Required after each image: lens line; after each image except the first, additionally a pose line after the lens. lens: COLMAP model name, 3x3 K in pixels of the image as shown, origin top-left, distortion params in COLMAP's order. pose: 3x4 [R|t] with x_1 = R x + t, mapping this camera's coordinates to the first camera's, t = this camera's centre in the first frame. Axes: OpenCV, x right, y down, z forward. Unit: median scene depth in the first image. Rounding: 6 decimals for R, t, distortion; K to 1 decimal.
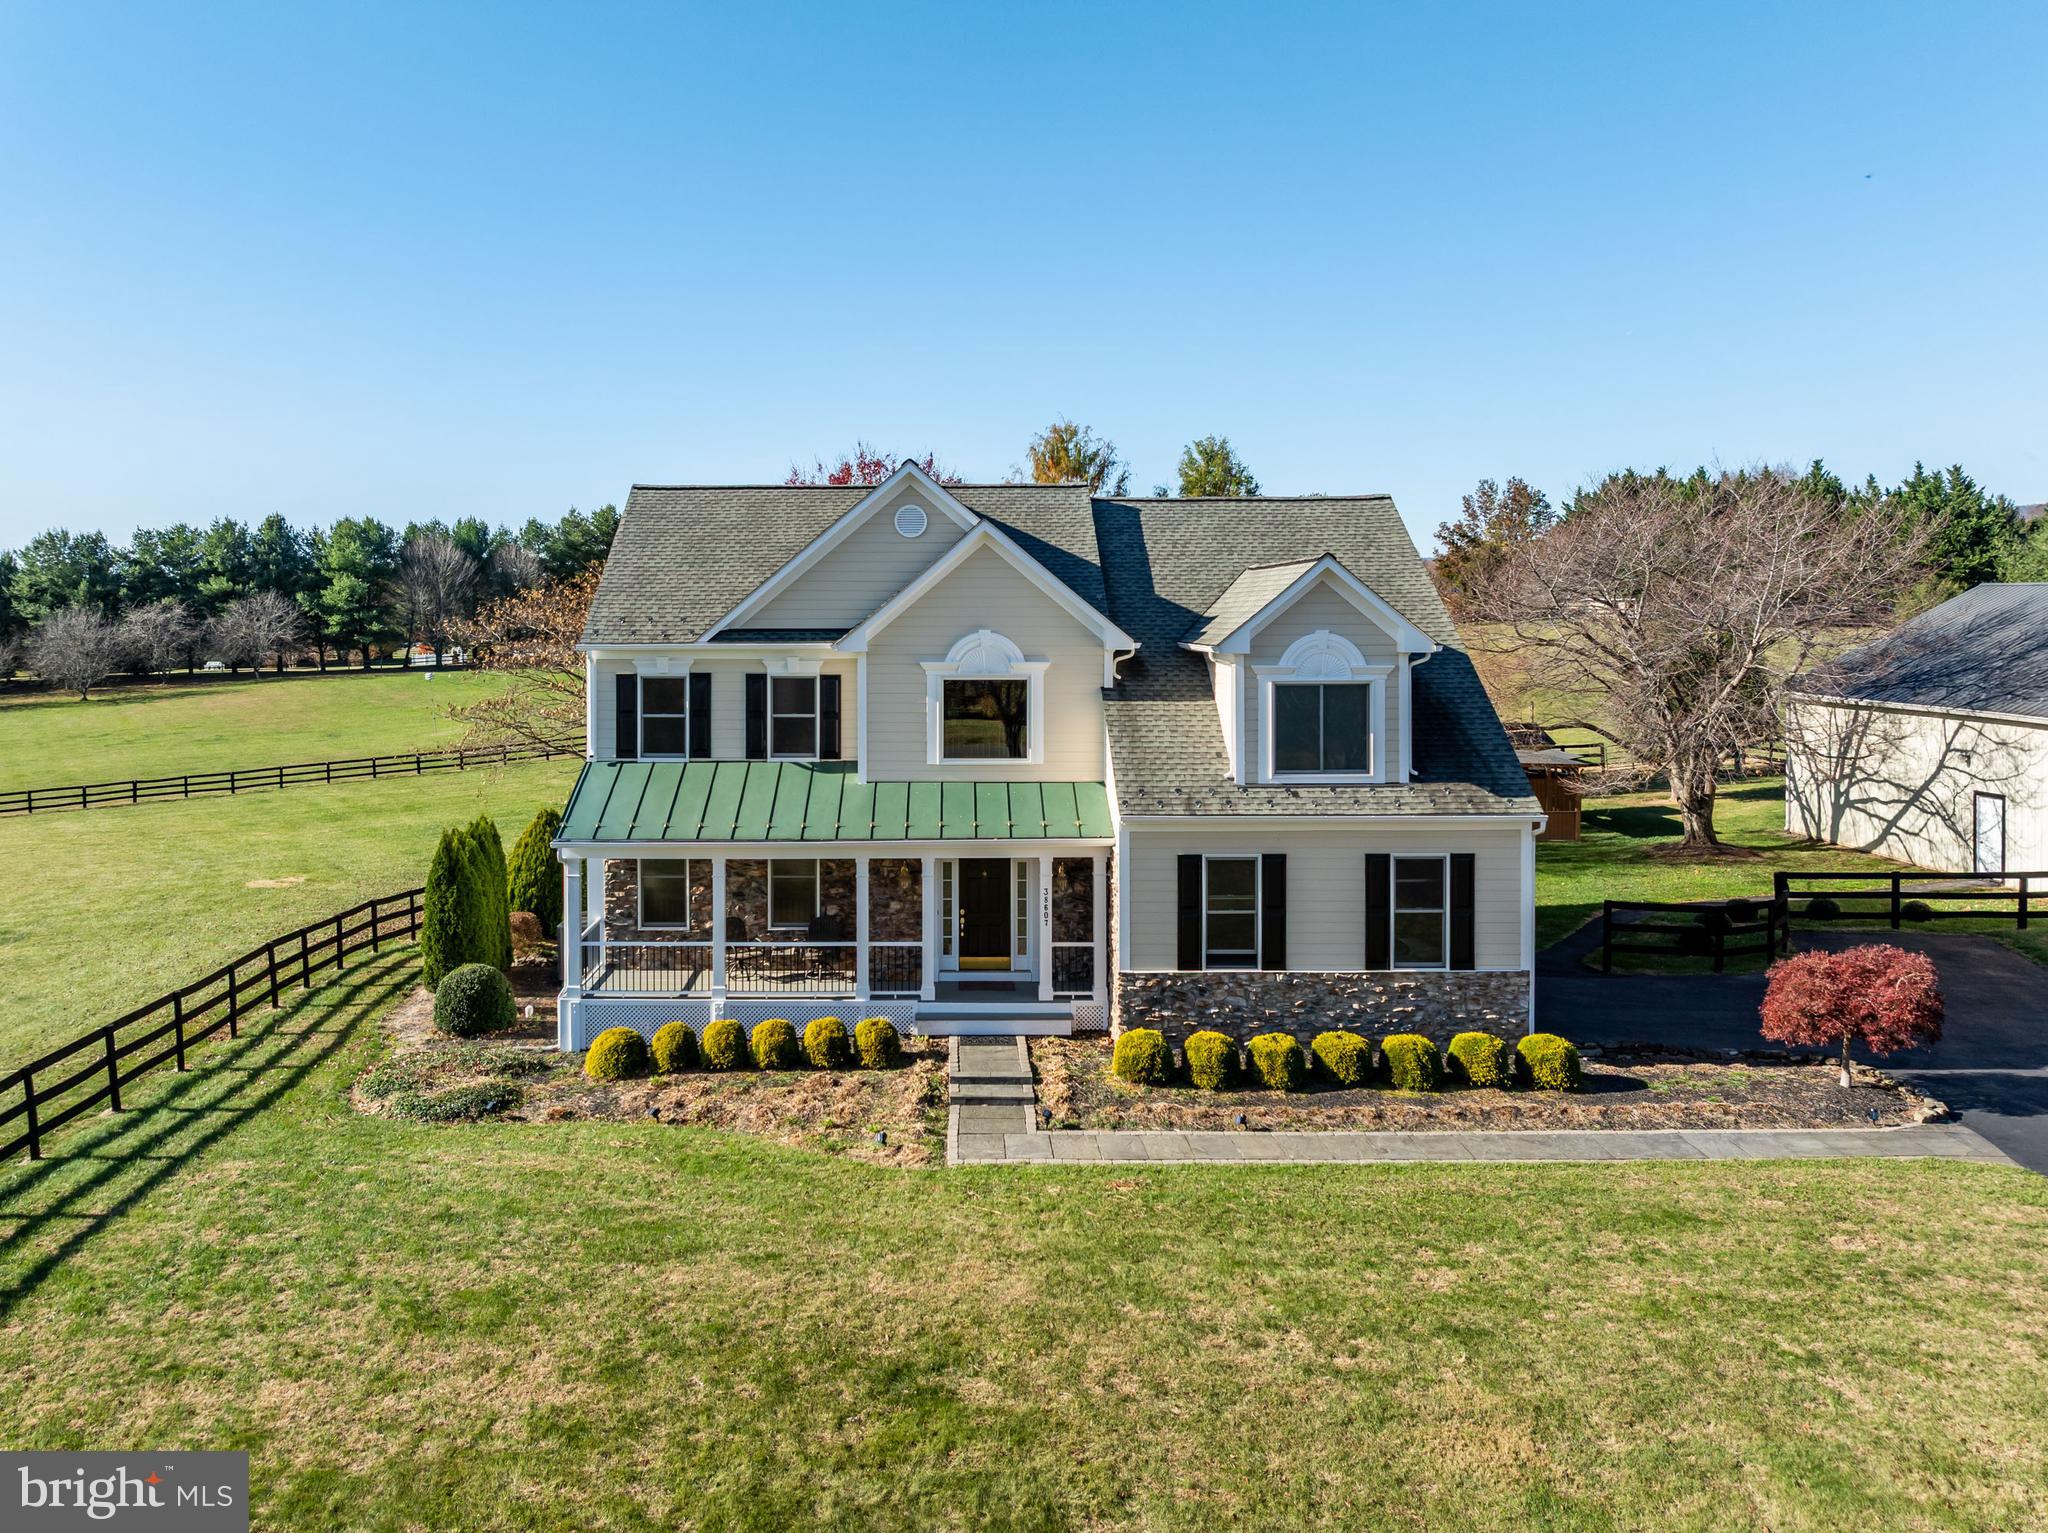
lens RADIAL K [[1553.5, 0, 890.7], [0, 1553.5, 619.3], [0, 0, 1]] dist [-0.030090, -0.004749]
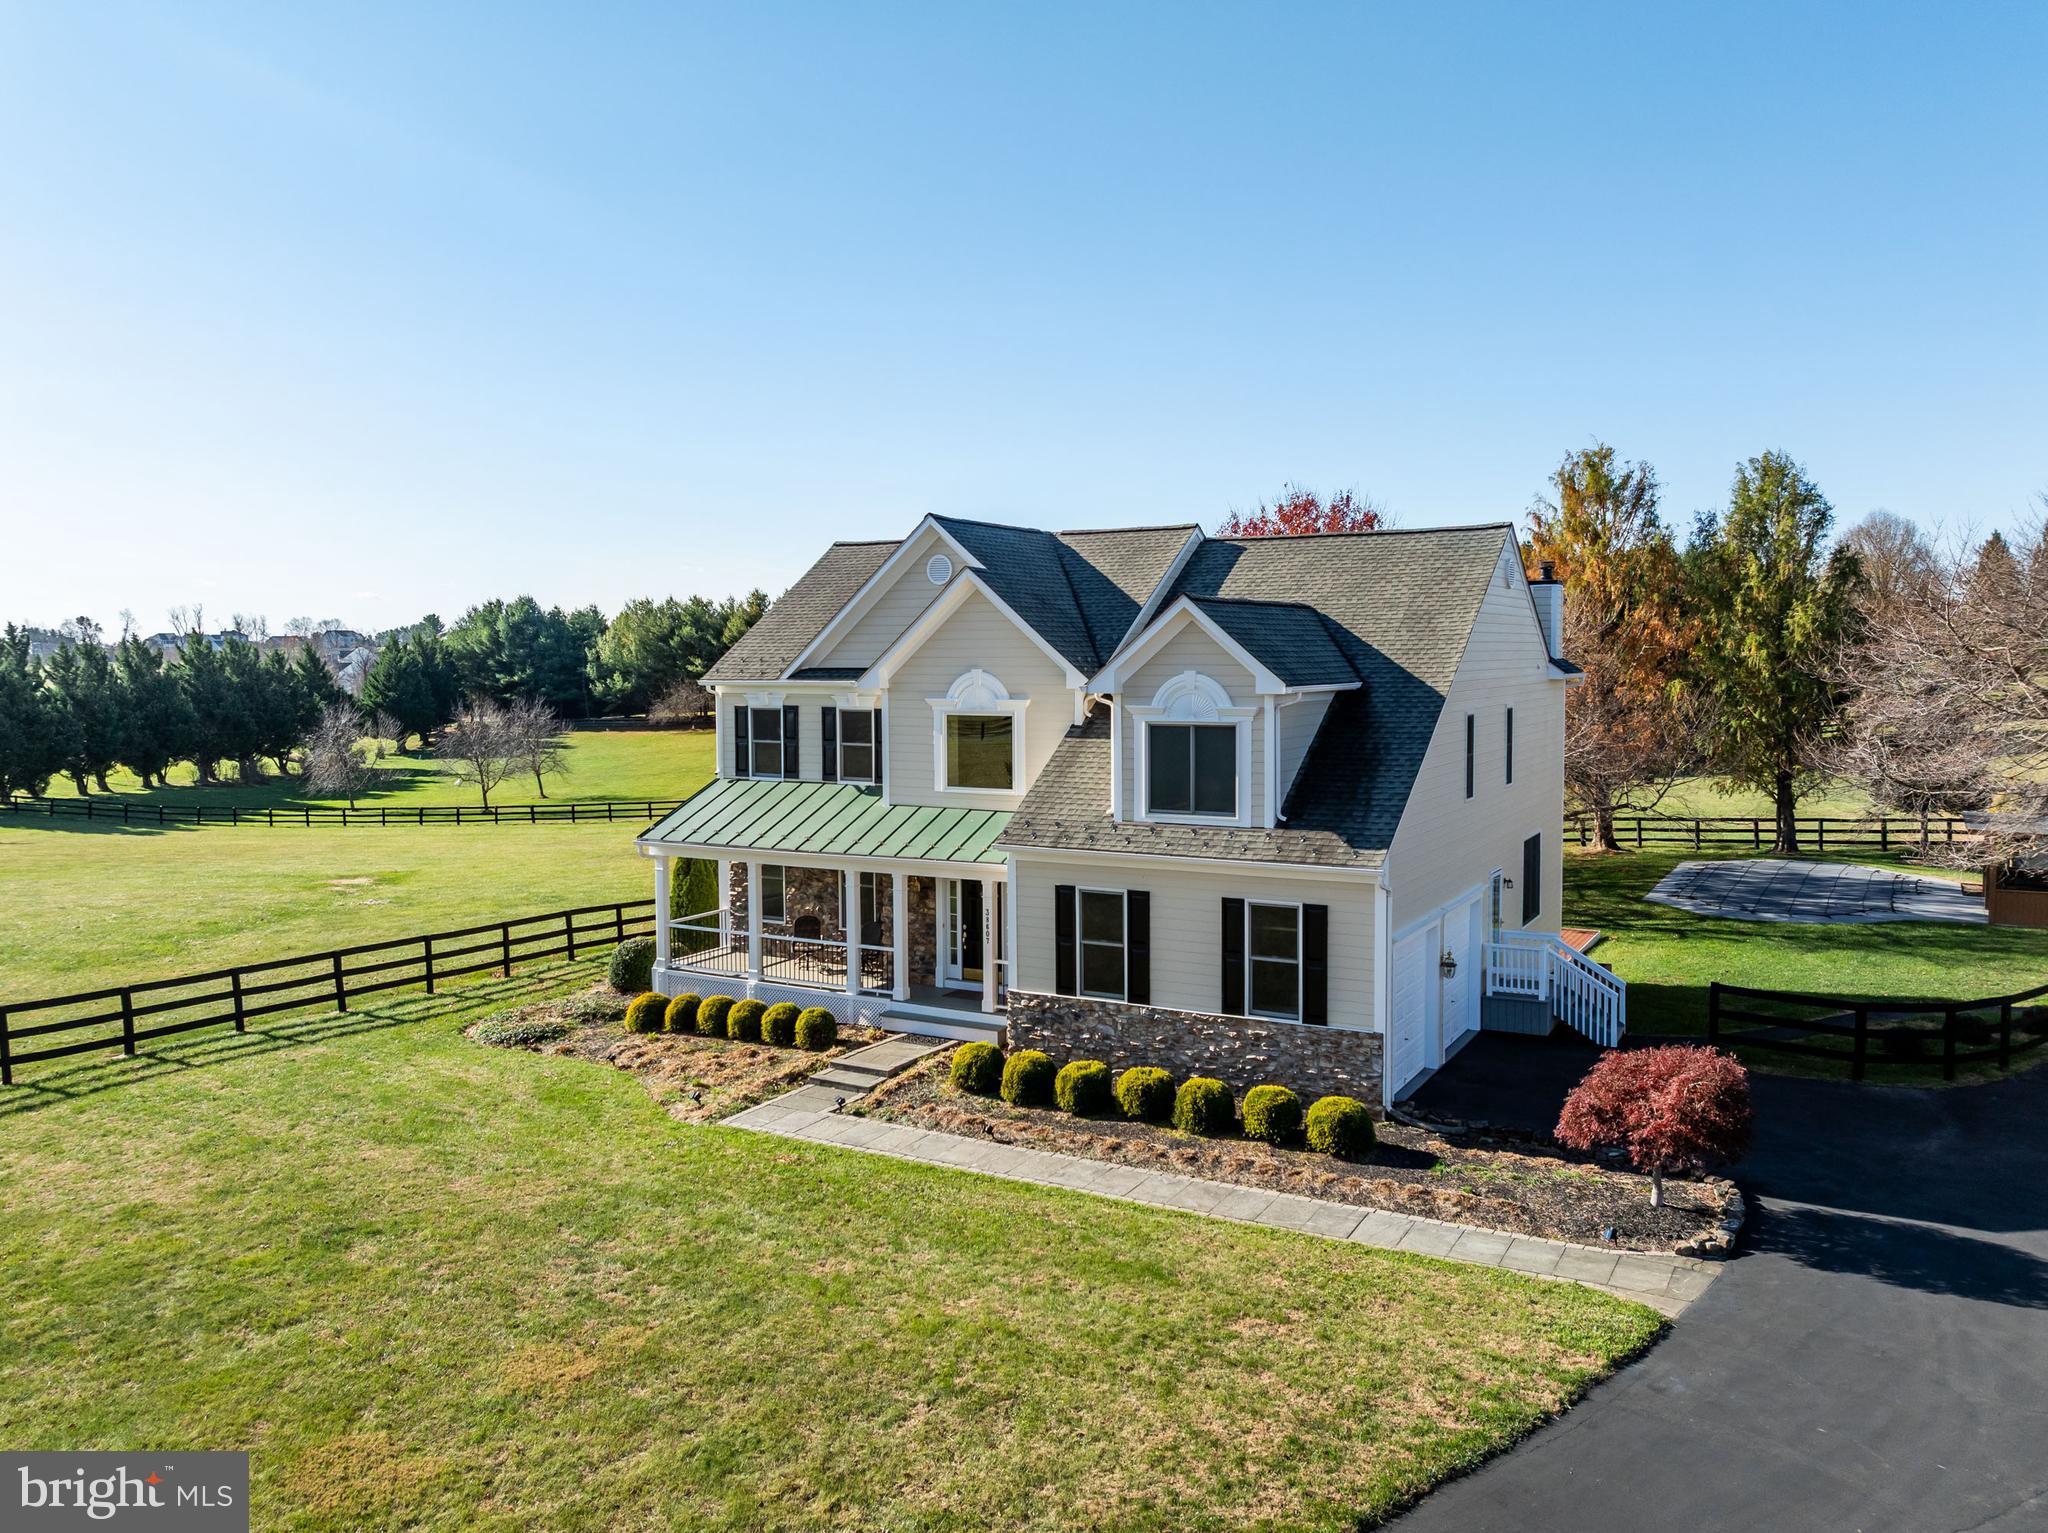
lens RADIAL K [[1521.4, 0, 1023.8], [0, 1521.4, 739.4], [0, 0, 1]] dist [-0.036282, -0.002612]
pose [[0.880293, 0.024289, -0.473809, 0.650661], [0.001563, 0.998535, 0.054091, -0.001953], [0.474429, -0.048356, 0.878965, 0.090919]]
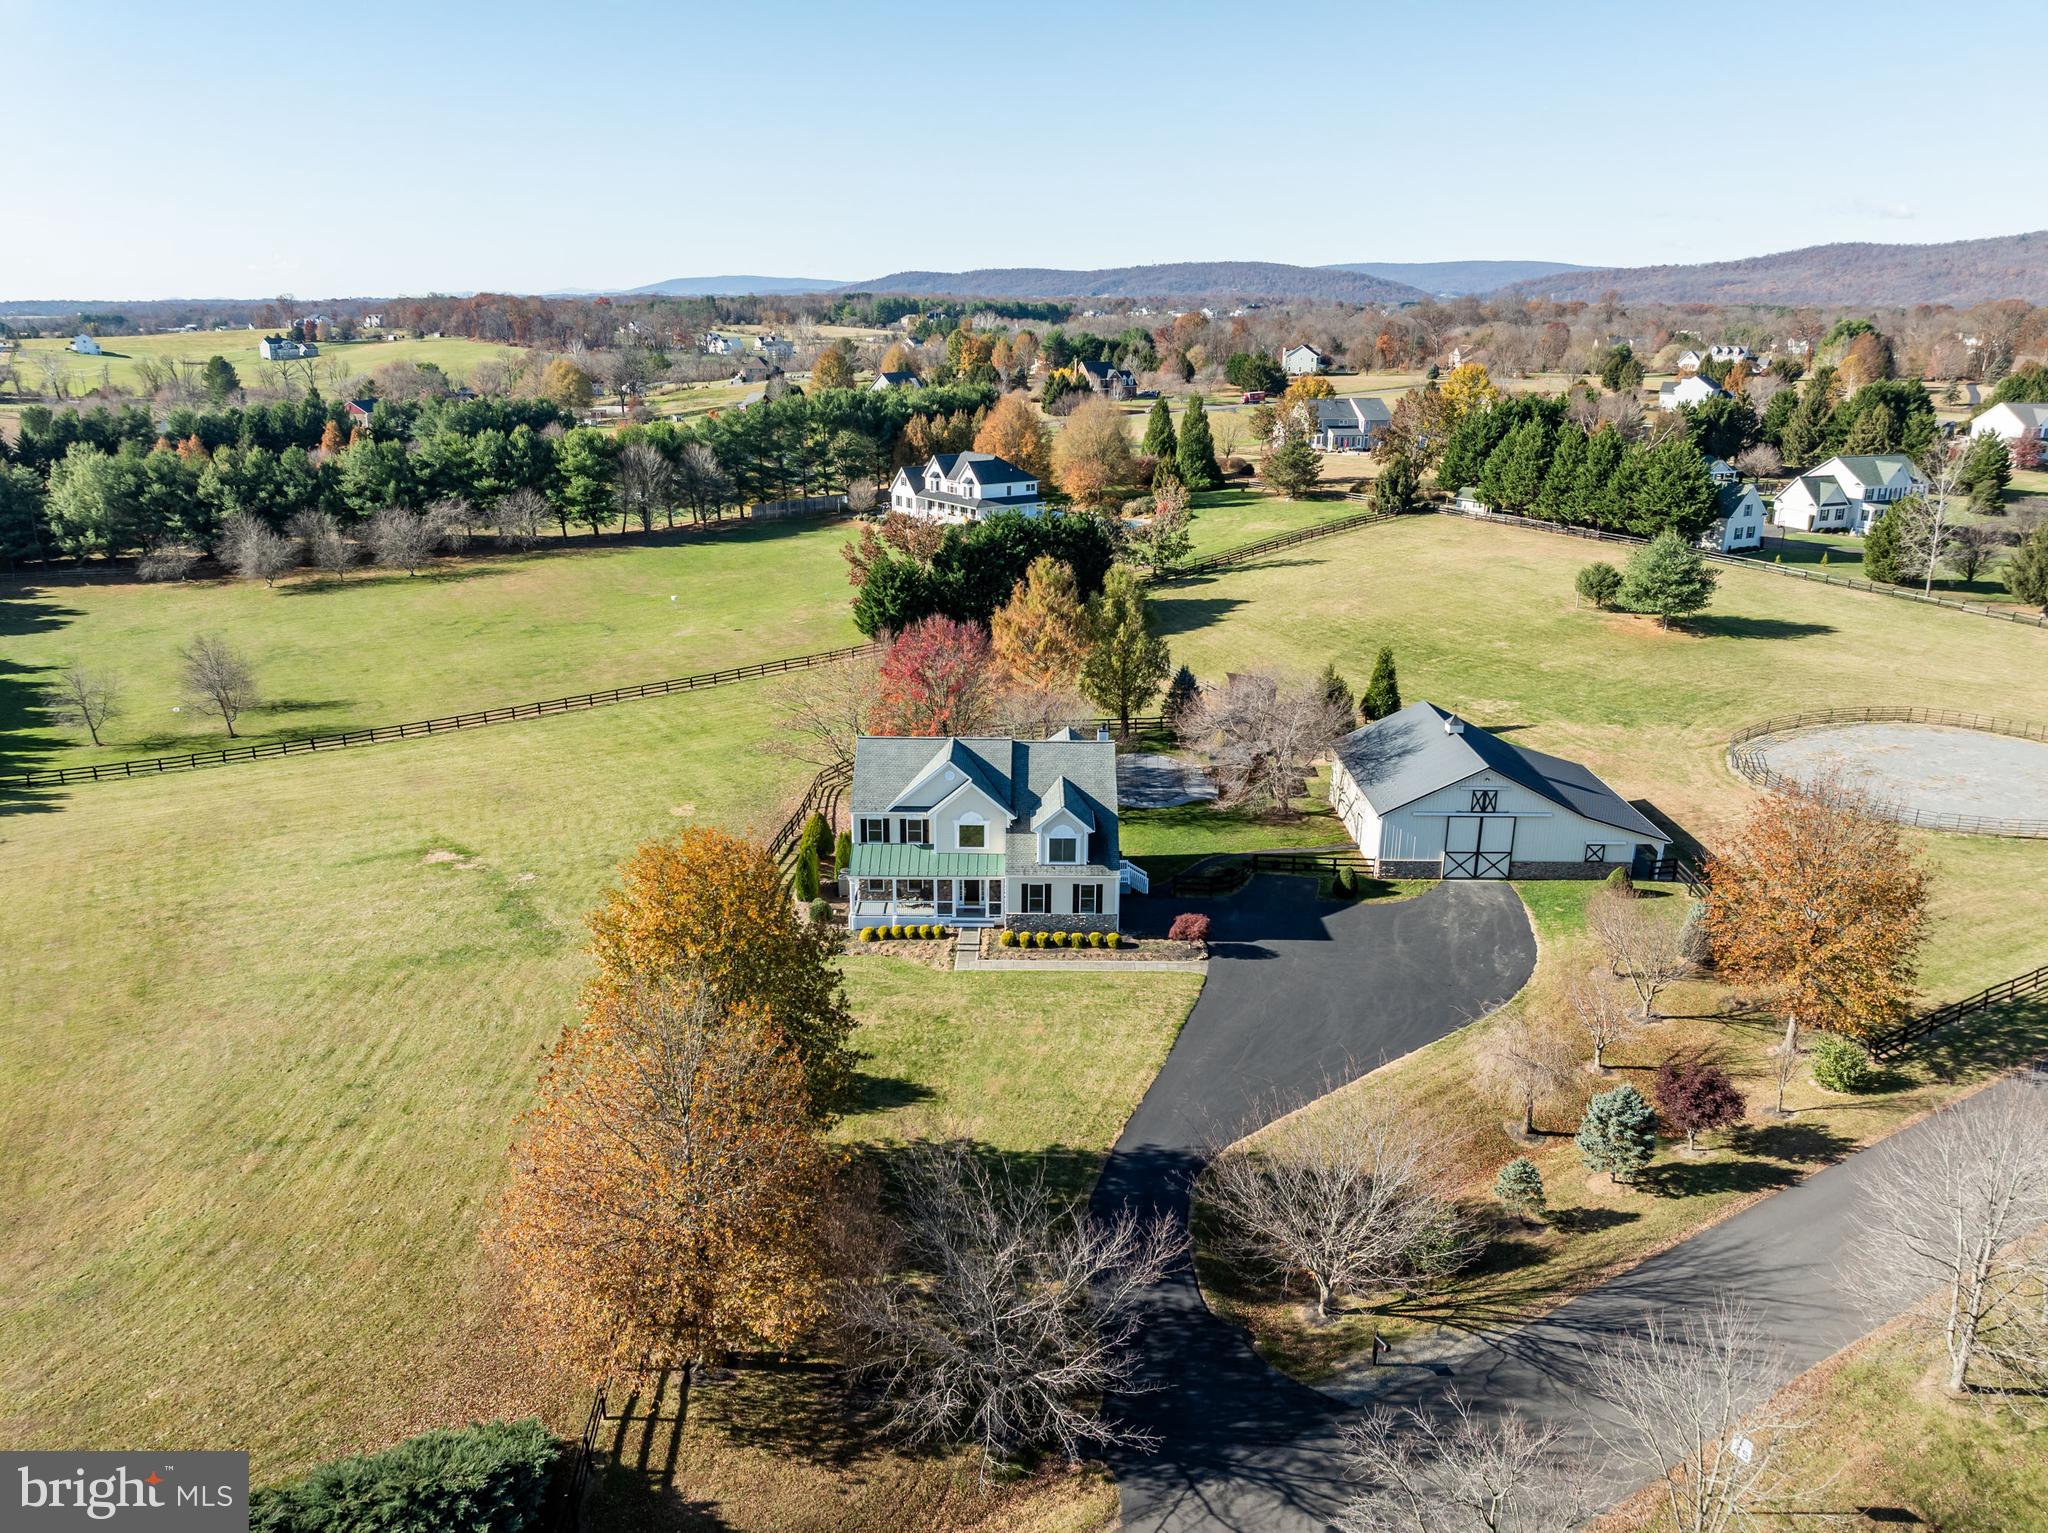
lens RADIAL K [[1447.7, 0, 1020.1], [0, 1447.7, 772.2], [0, 0, 1]] dist [0.001389, -0.081665]
pose [[0.999742, 0.002805, 0.022550, 0.104065], [-0.009531, 0.952605, 0.304060, -1.129507], [-0.020629, -0.304196, 0.952386, -2.154578]]
